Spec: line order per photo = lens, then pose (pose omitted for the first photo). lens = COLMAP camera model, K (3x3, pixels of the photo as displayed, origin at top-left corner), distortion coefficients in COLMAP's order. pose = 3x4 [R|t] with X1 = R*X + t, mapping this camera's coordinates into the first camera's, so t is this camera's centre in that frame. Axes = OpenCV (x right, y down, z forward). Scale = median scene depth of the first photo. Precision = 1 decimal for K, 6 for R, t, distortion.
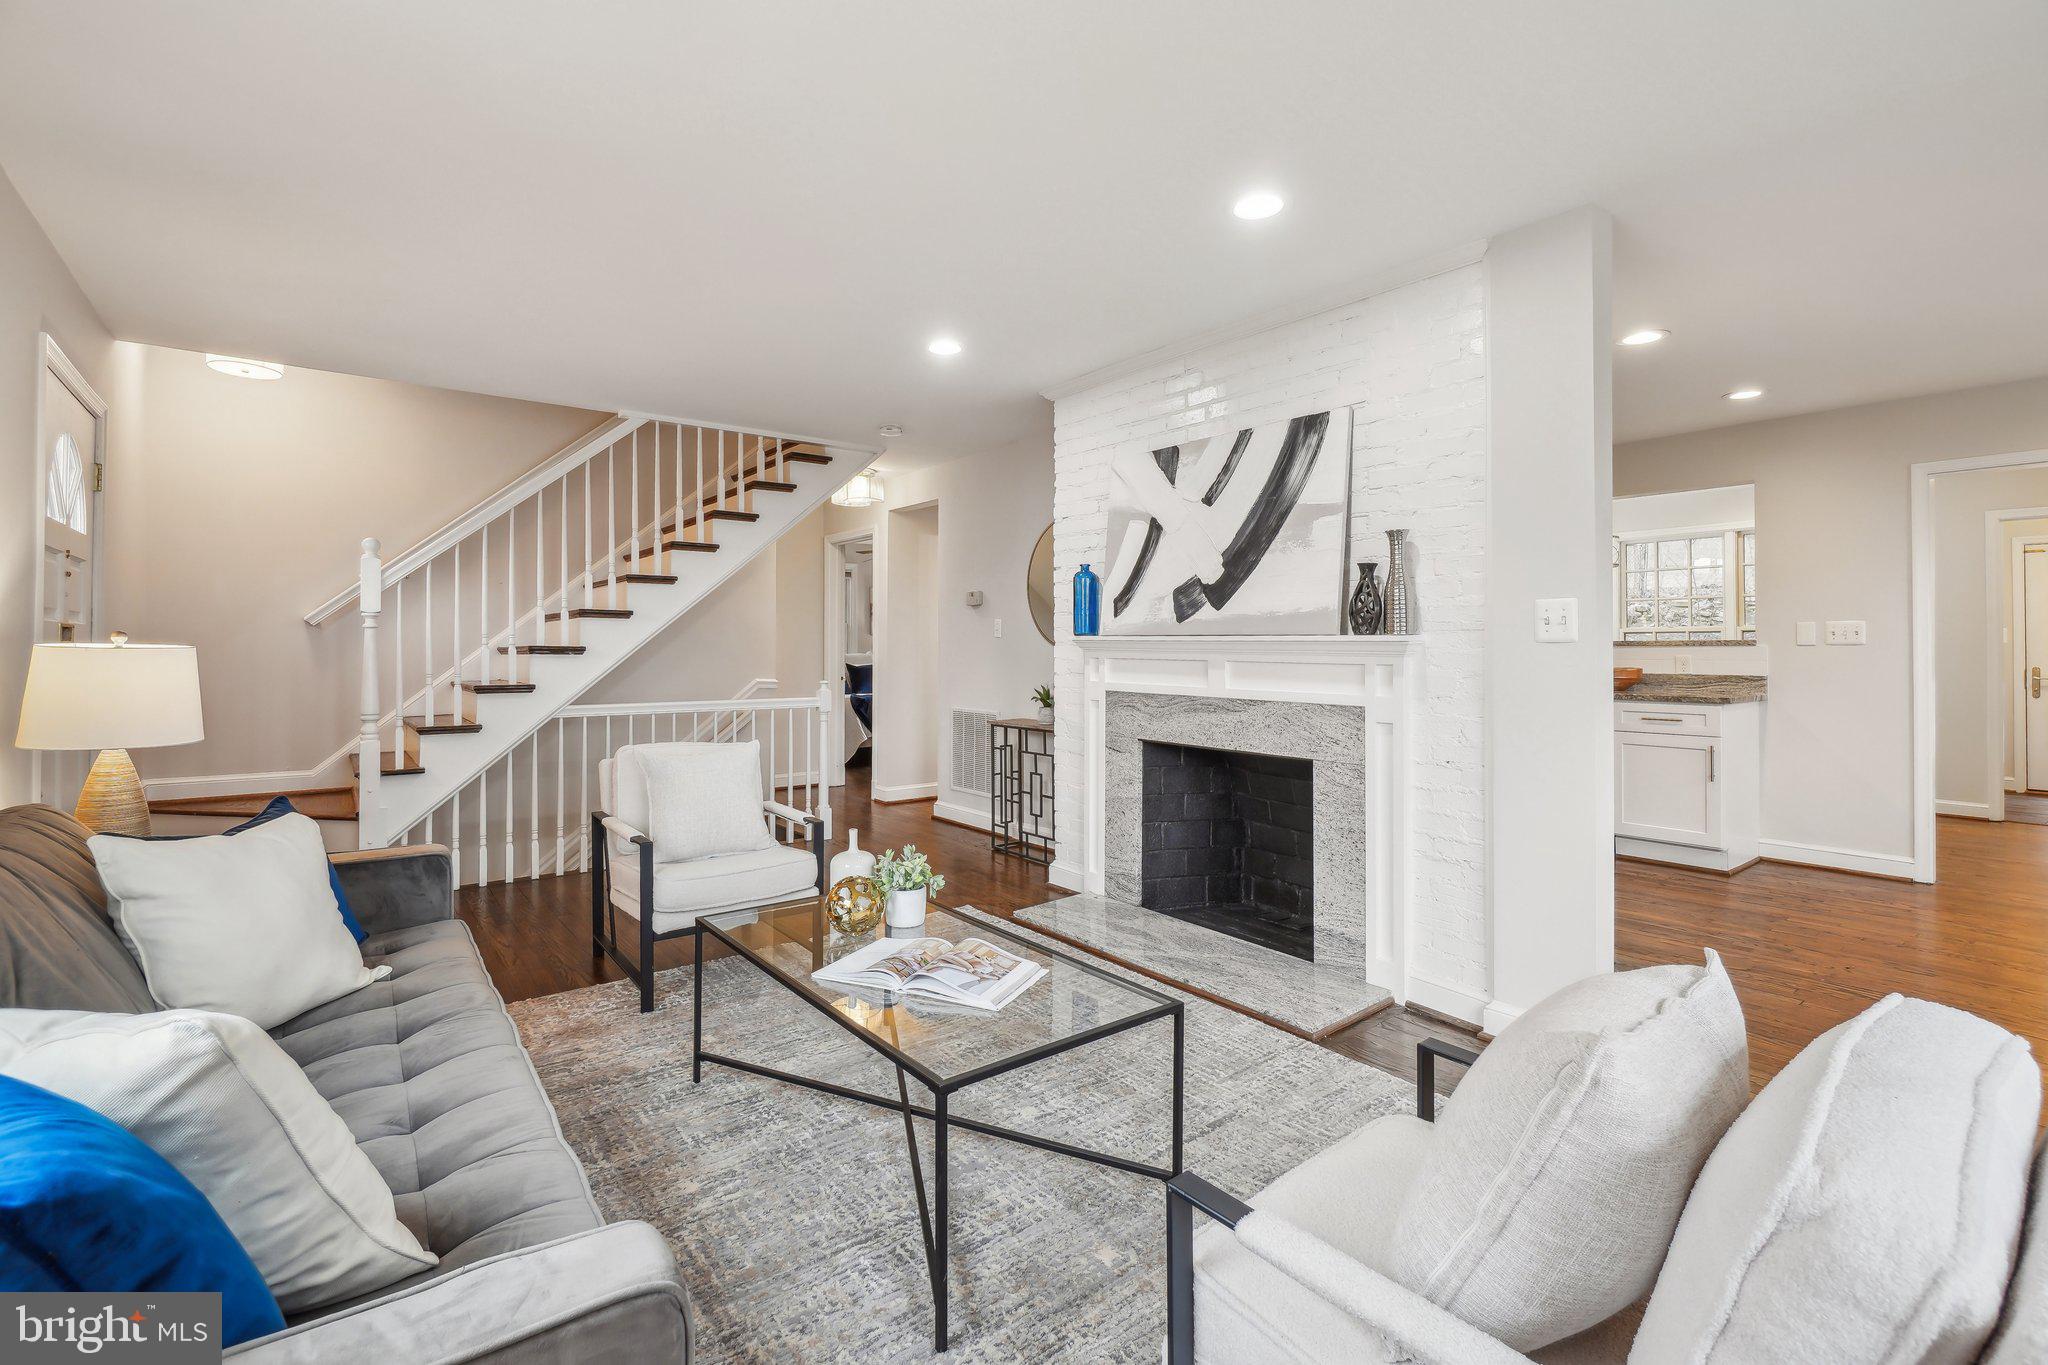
lens RADIAL K [[939.8, 0, 988.2], [0, 939.8, 639.8], [0, 0, 1]] dist [-0.002104, 0.000009]
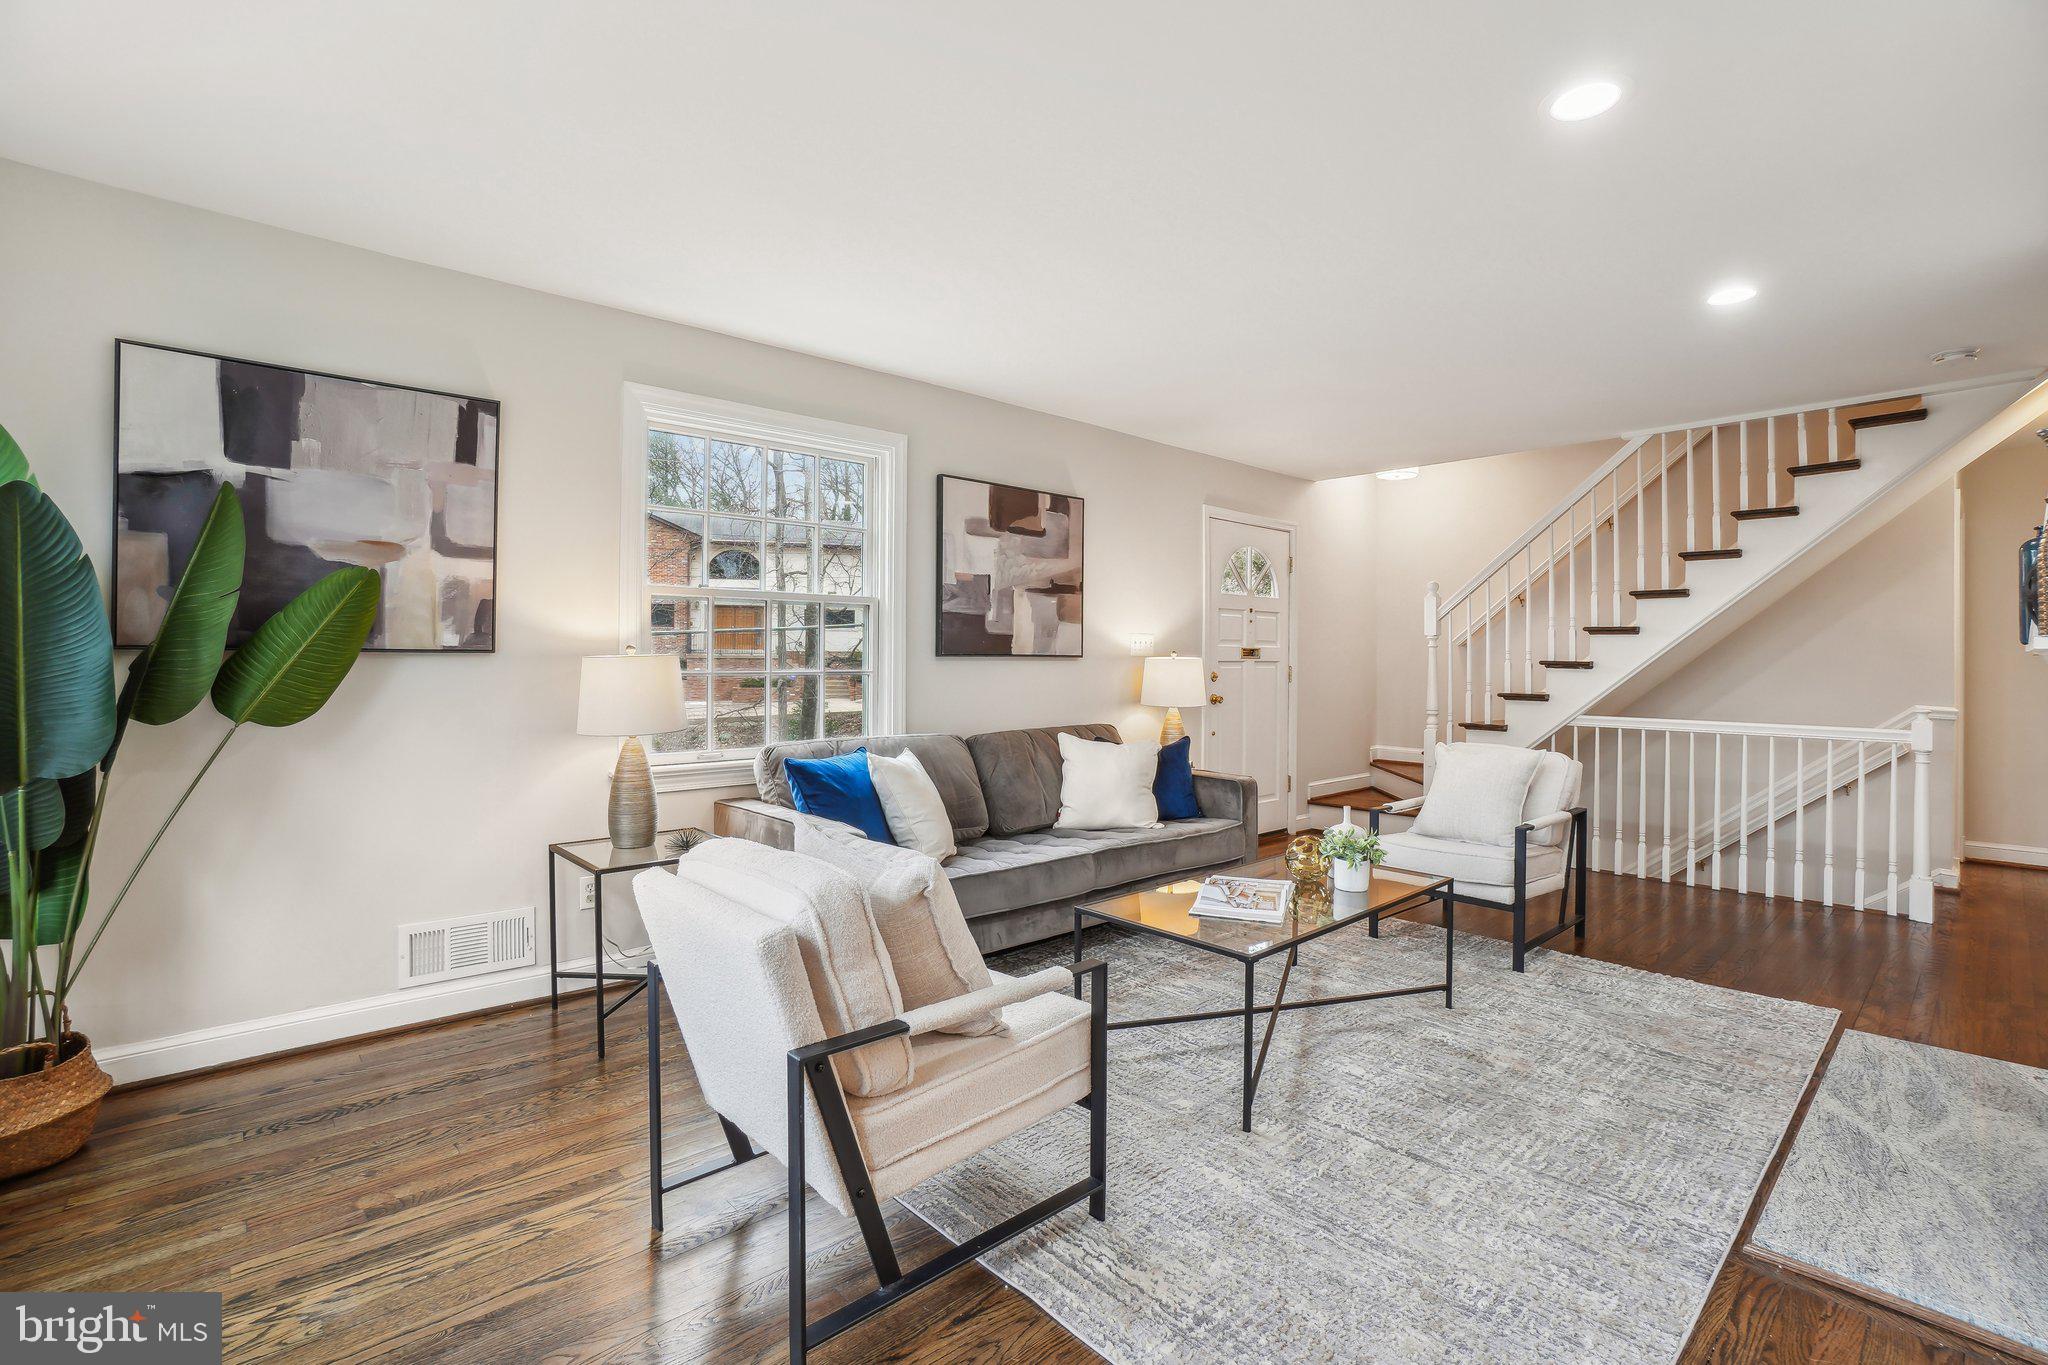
lens RADIAL K [[939.8, 0, 1039.3], [0, 939.8, 667.5], [0, 0, 1]] dist [-0.002104, 0.000009]
pose [[0.077380, 0.008917, -0.996962, 0.597819], [0.002413, 0.999955, 0.009131, 0.002511], [0.996999, -0.003113, 0.077355, 0.278851]]
